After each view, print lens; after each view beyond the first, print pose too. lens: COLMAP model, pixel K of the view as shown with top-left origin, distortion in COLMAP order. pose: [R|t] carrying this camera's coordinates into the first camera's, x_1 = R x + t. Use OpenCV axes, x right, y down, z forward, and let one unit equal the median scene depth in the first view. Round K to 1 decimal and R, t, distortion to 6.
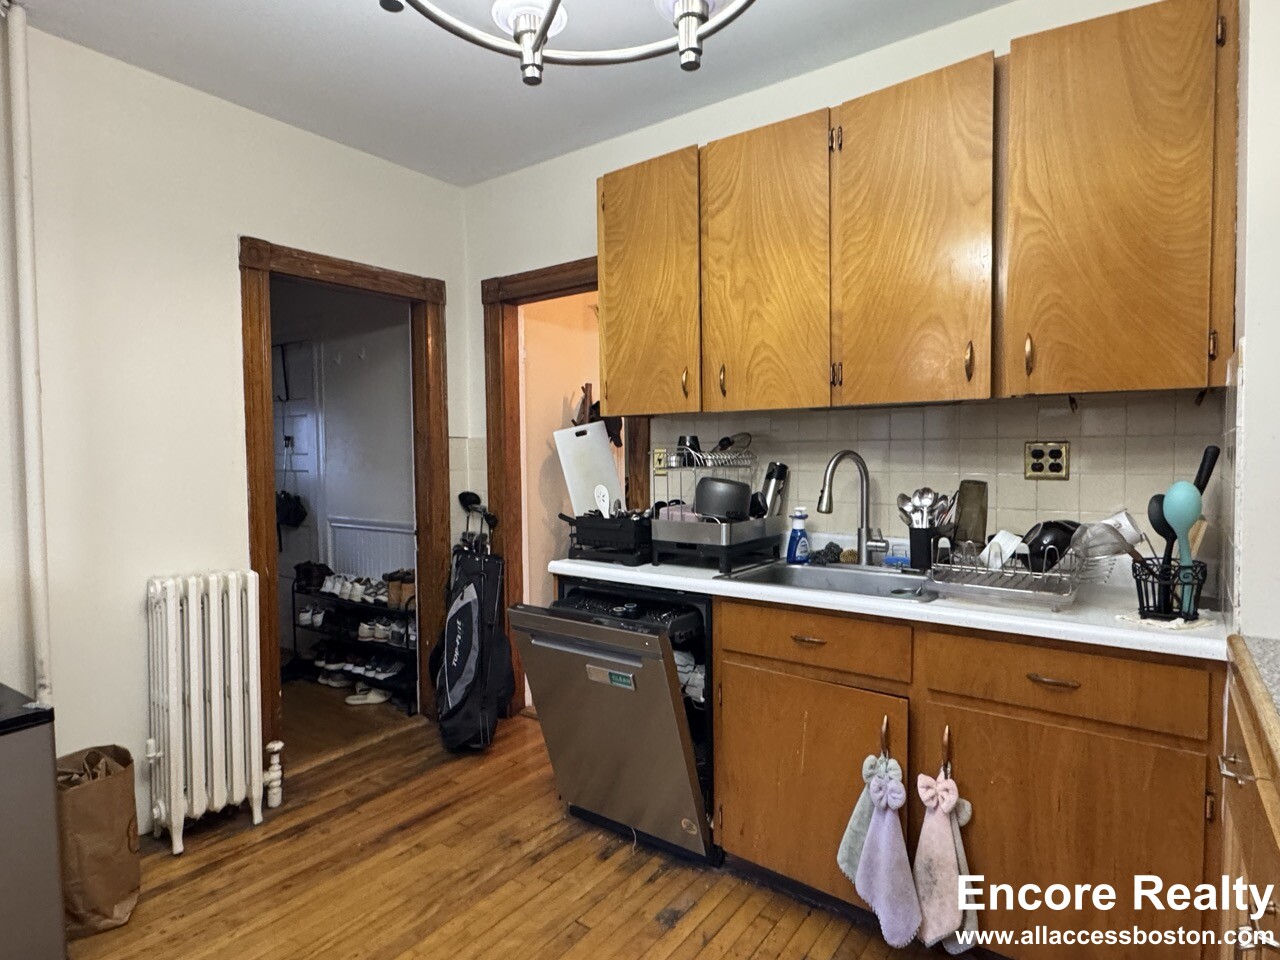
lens RADIAL K [[702.1, 0, 629.4], [0, 702.1, 471.3], [0, 0, 1]] dist [-0.002999, 0.000553]
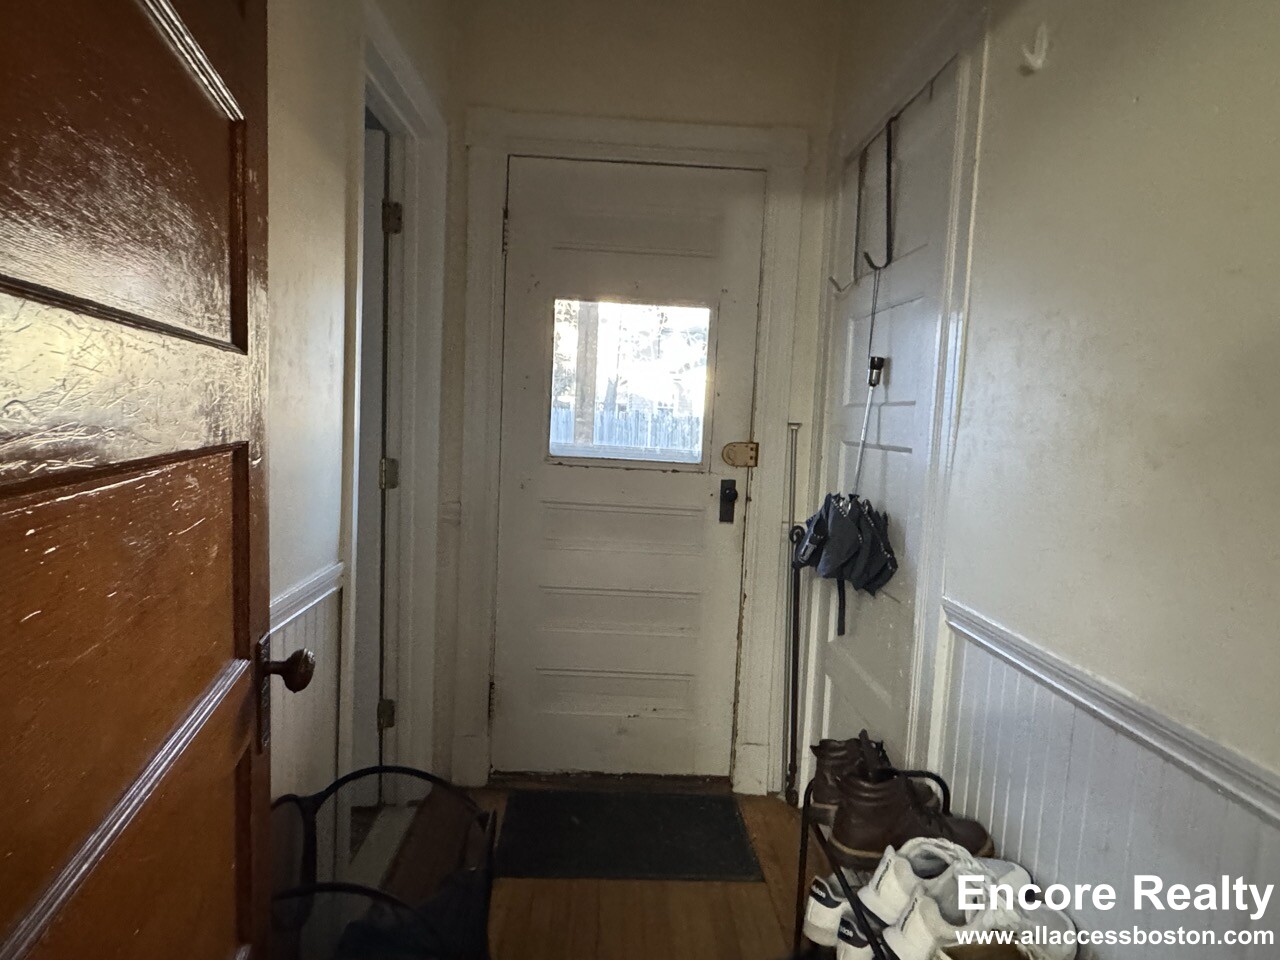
lens RADIAL K [[702.1, 0, 629.4], [0, 702.1, 471.3], [0, 0, 1]] dist [-0.002999, 0.000553]
pose [[0.609412, 0.106147, -0.785716, -0.261247], [-0.084321, 0.994054, 0.068893, -0.002316], [0.788357, 0.024268, 0.614739, 0.661669]]
